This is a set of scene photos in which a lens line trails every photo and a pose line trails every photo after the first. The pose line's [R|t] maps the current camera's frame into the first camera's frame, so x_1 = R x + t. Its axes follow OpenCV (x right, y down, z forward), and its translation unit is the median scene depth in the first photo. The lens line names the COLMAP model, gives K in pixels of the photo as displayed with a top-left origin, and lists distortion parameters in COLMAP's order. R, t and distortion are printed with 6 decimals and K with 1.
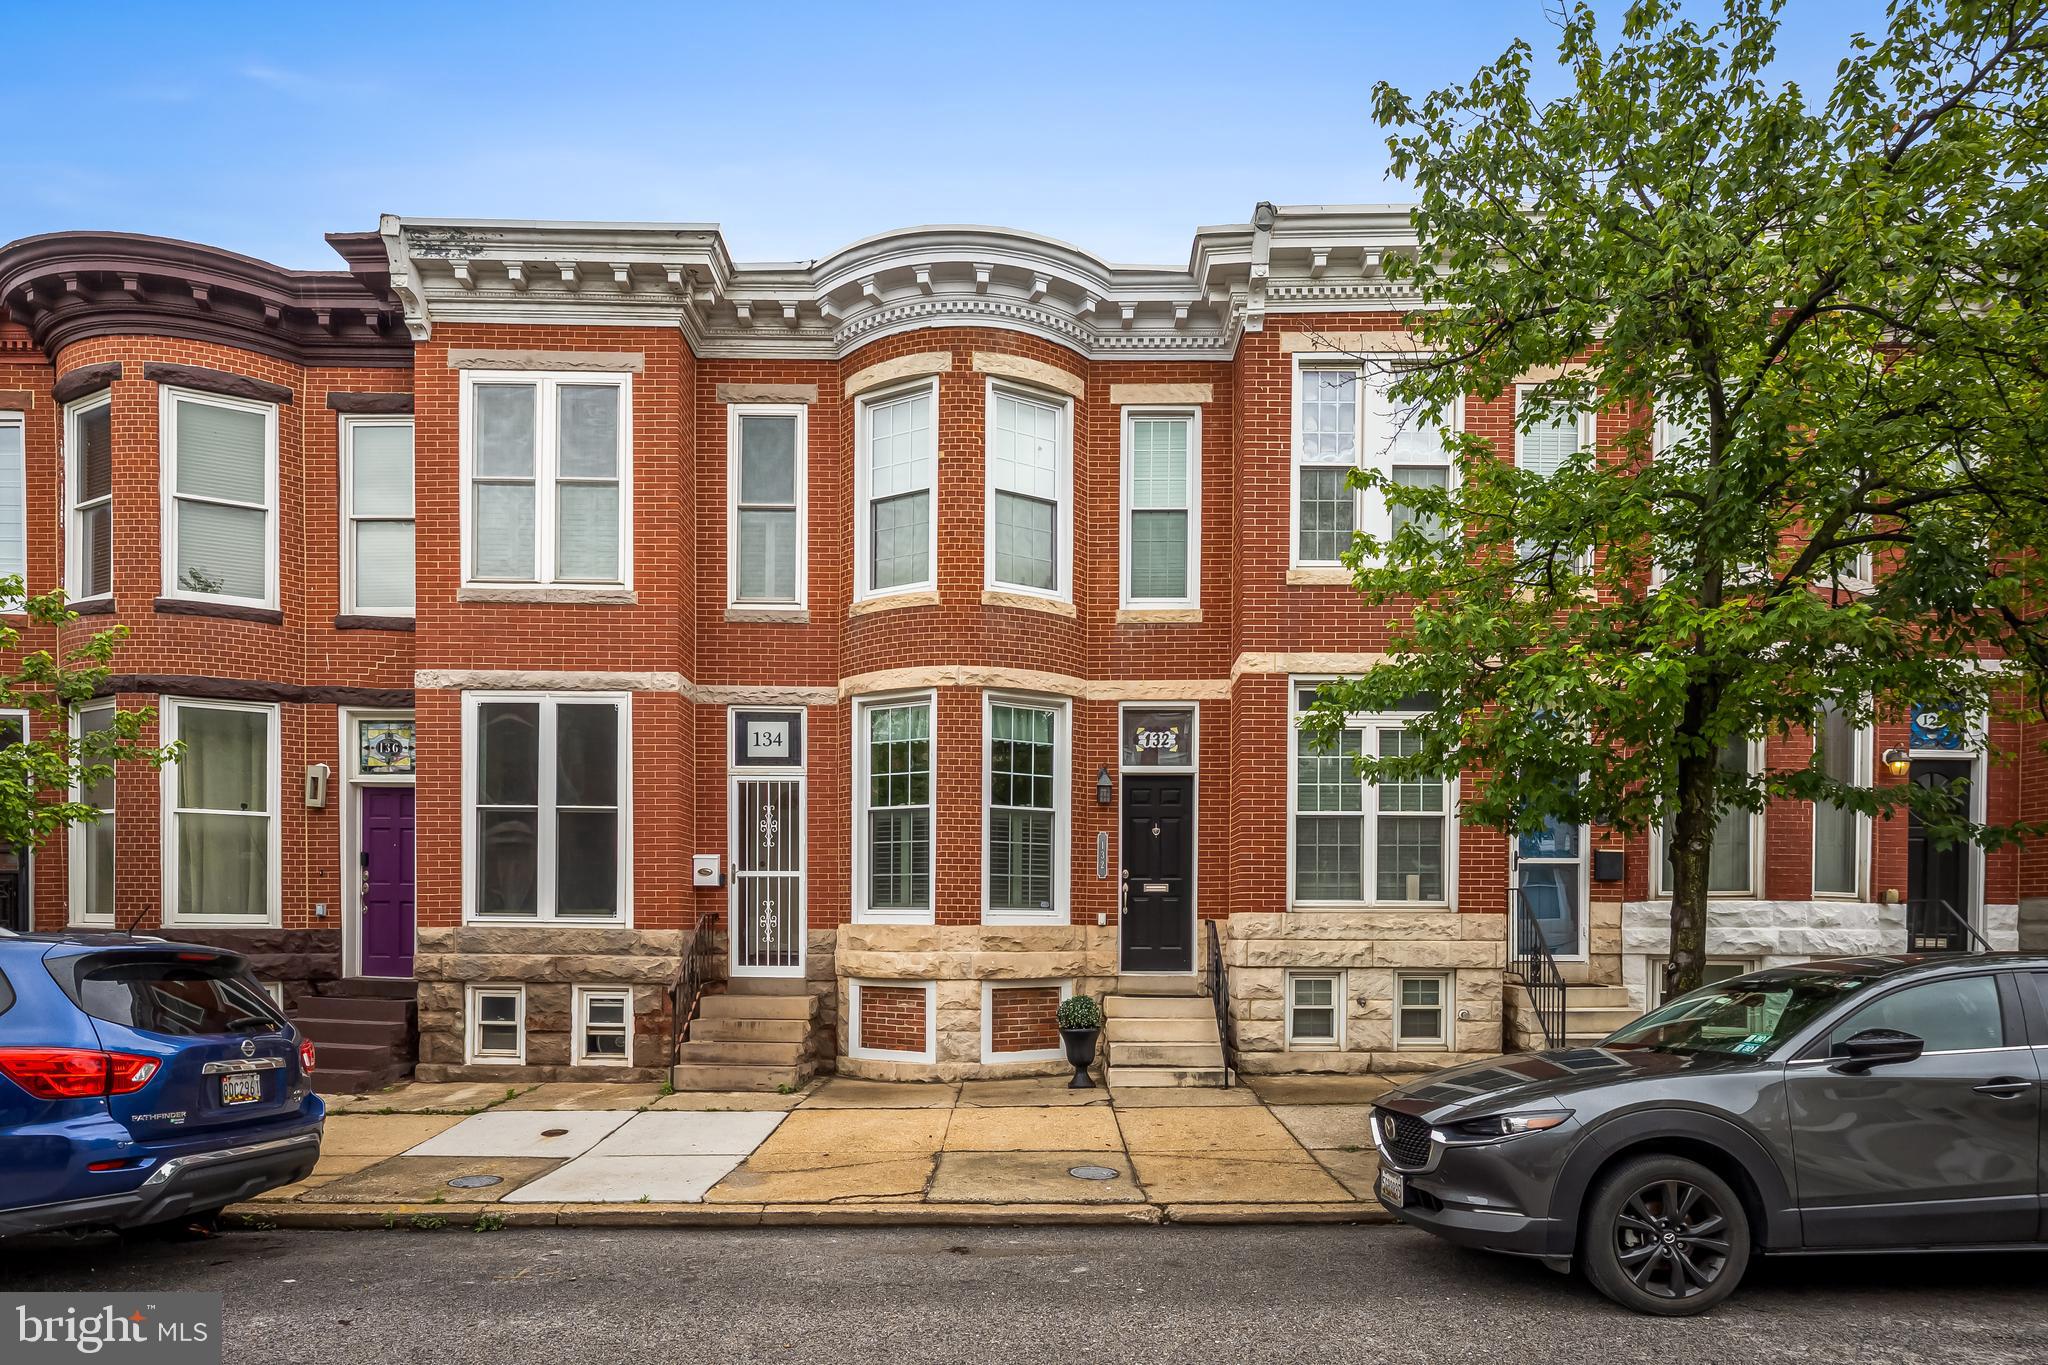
lens RADIAL K [[819.8, 0, 920.4], [0, 819.8, 925.0], [0, 0, 1]] dist [-0.004524, 0.000446]
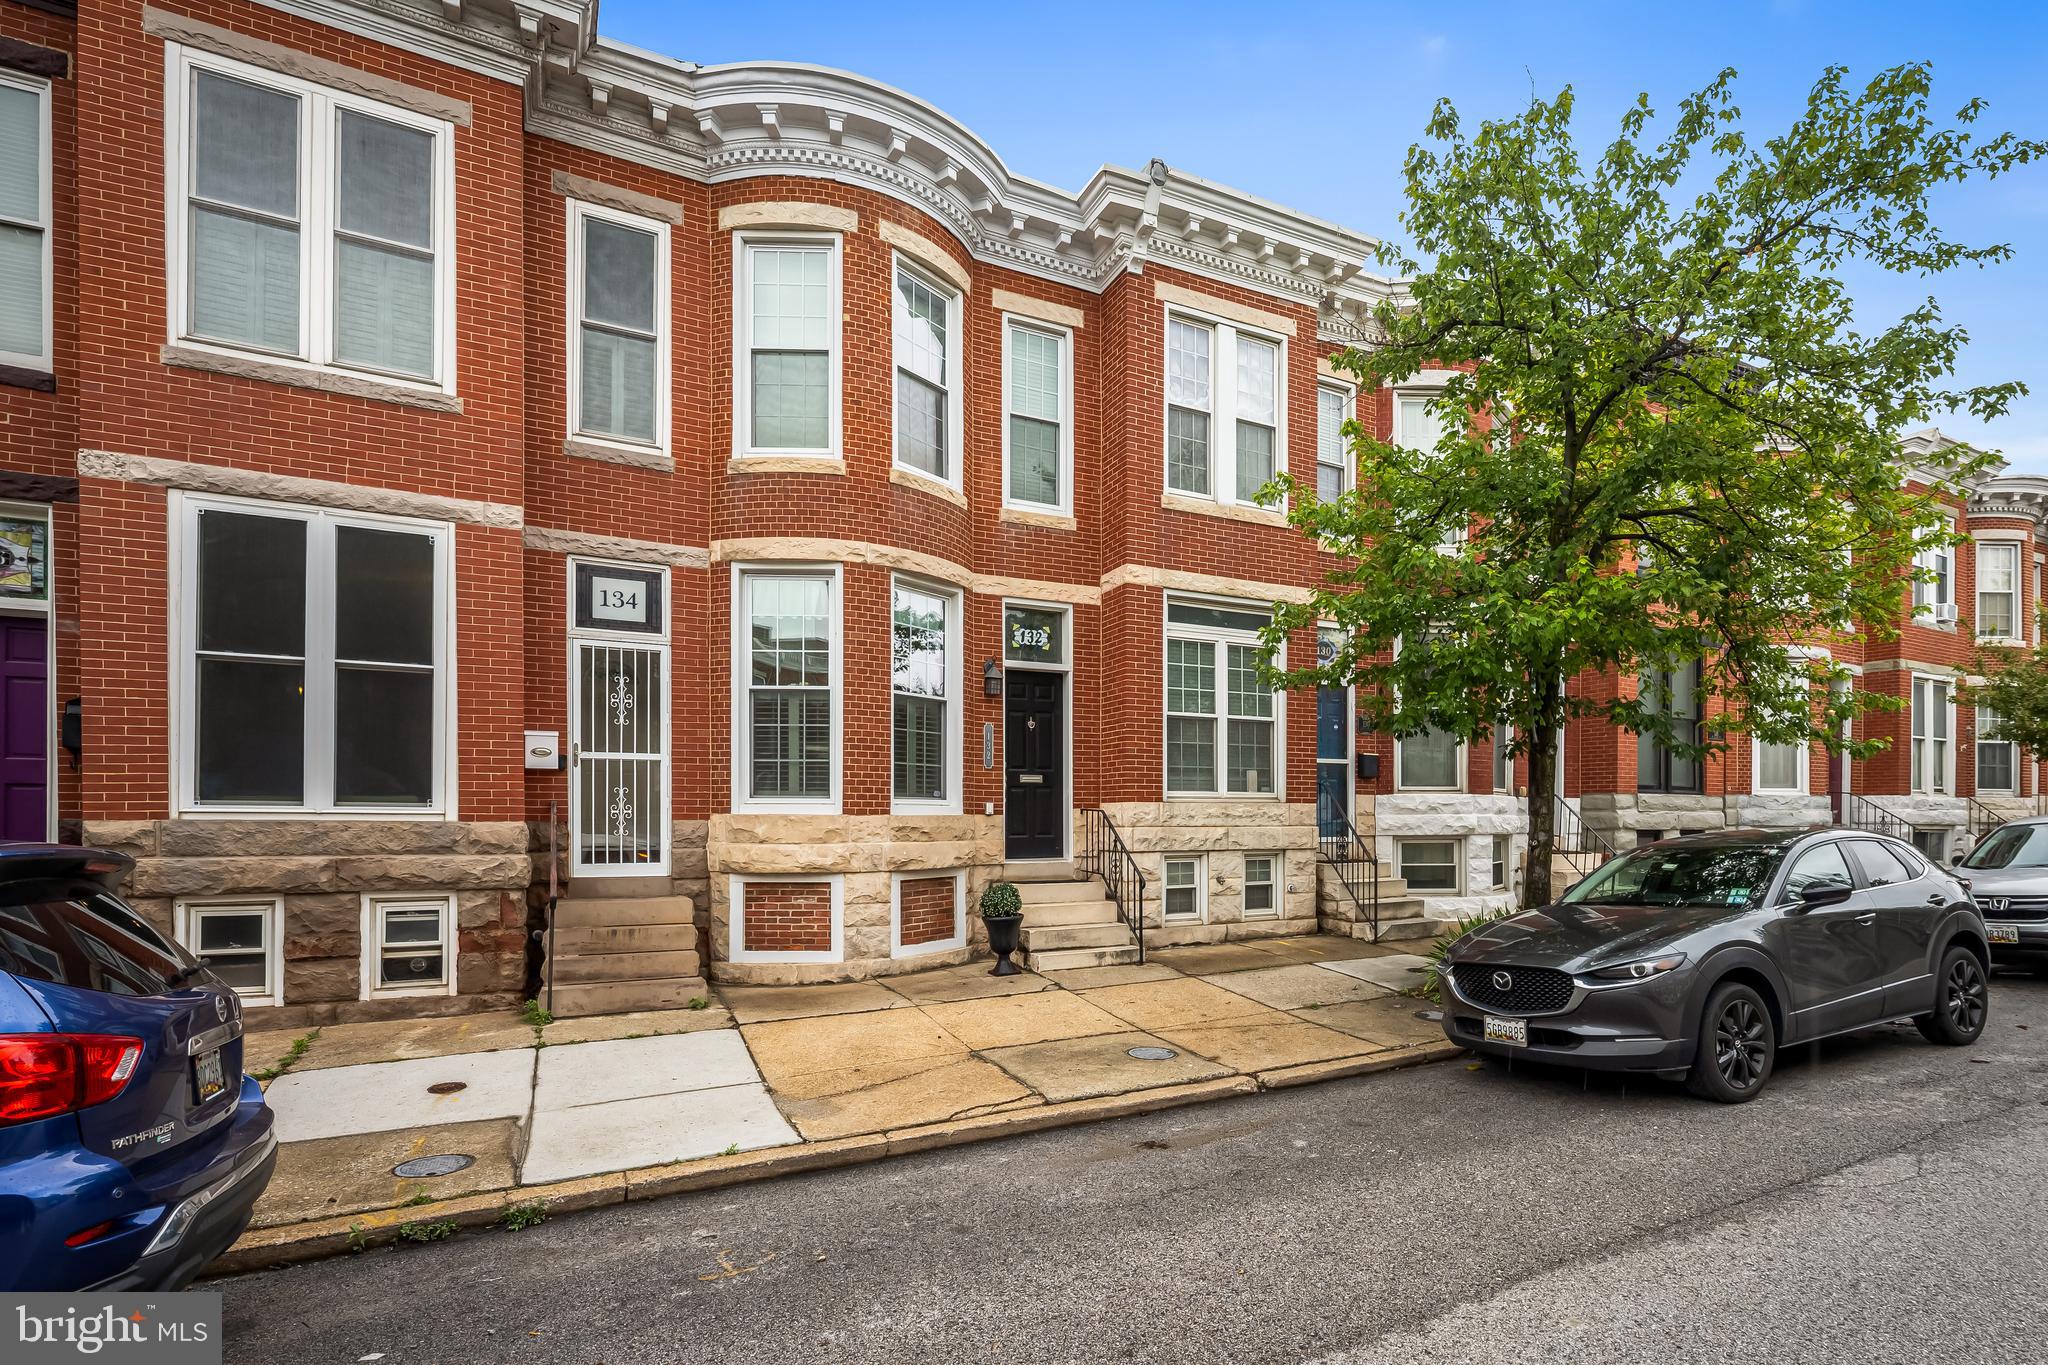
lens RADIAL K [[819.8, 0, 985.0], [0, 819.8, 812.0], [0, 0, 1]] dist [-0.004524, 0.000446]
pose [[0.918083, -0.002310, 0.396381, -0.194562], [0.004172, 0.999984, -0.003836, 0.001089], [-0.396366, 0.005175, 0.918078, 0.067826]]
